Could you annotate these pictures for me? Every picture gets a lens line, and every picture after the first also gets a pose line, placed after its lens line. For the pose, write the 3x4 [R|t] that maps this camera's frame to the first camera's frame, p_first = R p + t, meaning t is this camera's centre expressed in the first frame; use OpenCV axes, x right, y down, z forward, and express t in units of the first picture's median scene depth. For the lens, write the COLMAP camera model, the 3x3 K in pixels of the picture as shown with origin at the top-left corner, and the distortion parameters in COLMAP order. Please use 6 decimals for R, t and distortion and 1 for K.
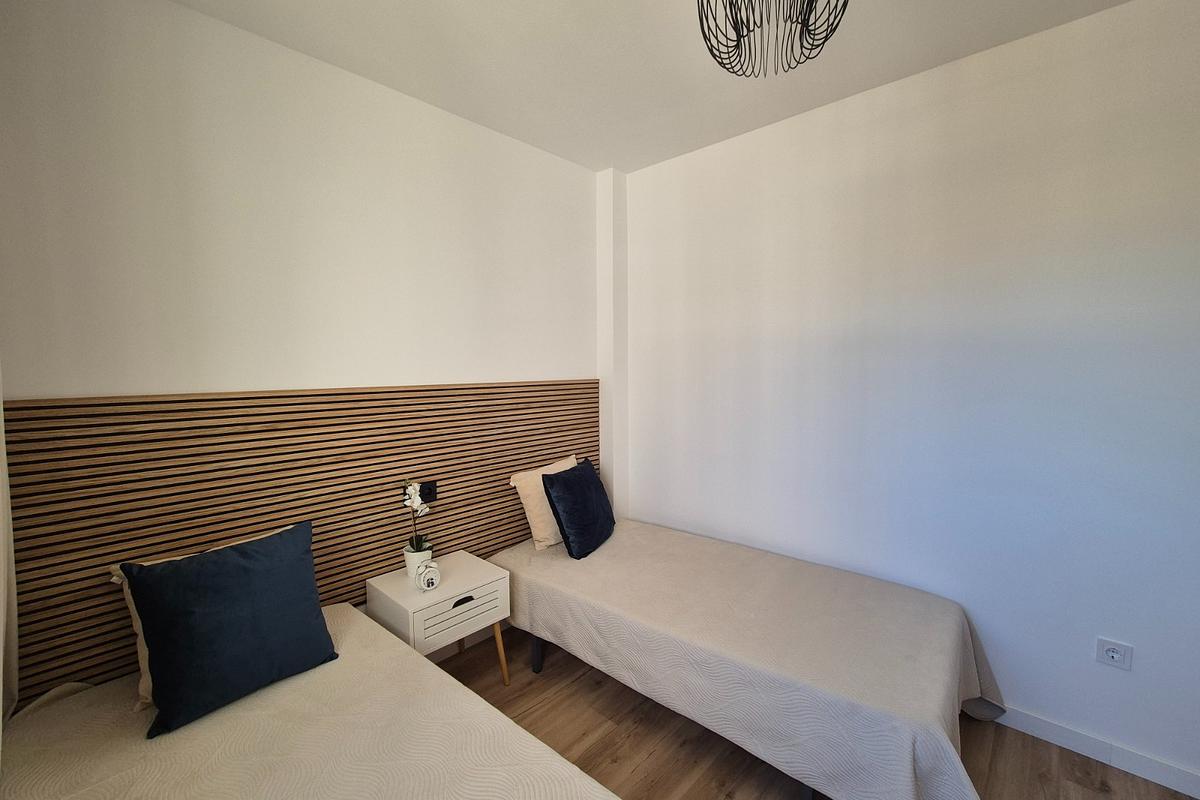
lens RADIAL K [[496.1, 0, 613.7], [0, 496.1, 402.6], [0, 0, 1]] dist [-0.000210, 0.002531]
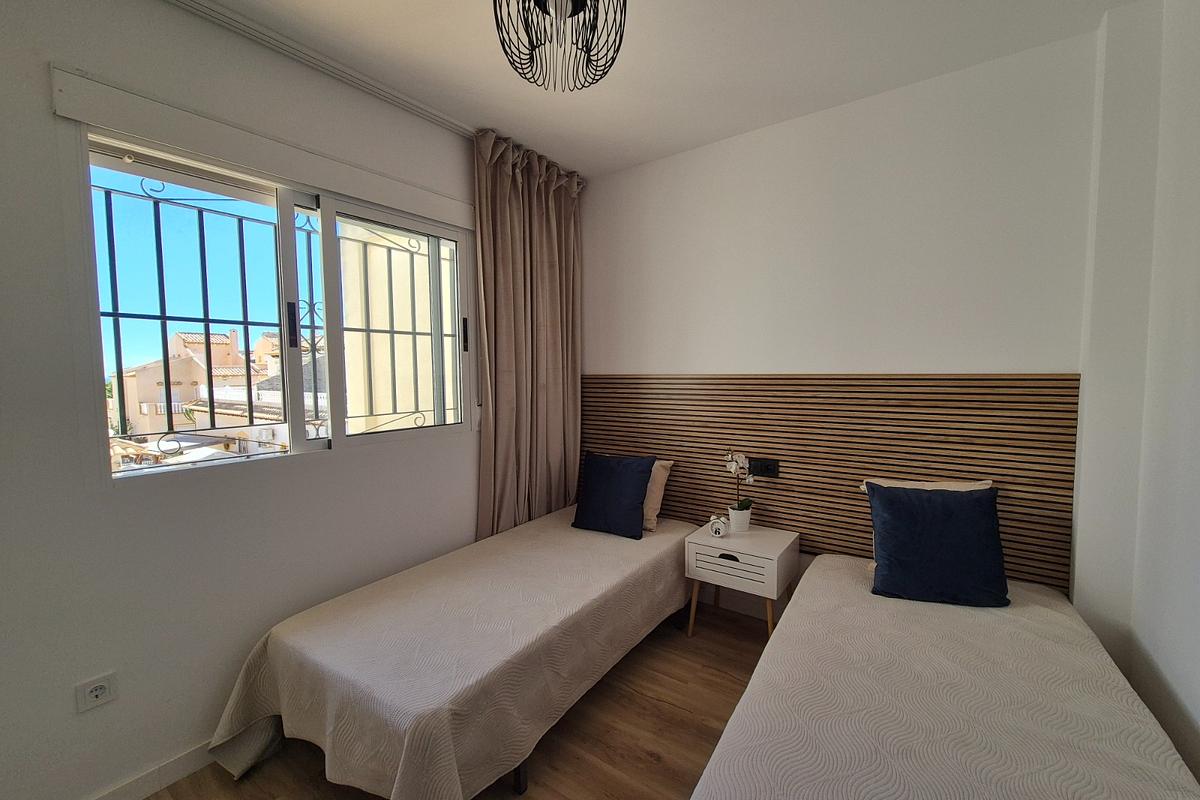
lens RADIAL K [[496.1, 0, 613.7], [0, 496.1, 402.6], [0, 0, 1]] dist [-0.000210, 0.002531]
pose [[0.113934, 0.069137, -0.991080, 0.669200], [-0.066042, 0.995896, 0.061881, -0.015722], [0.991291, 0.058403, 0.118032, 0.474772]]
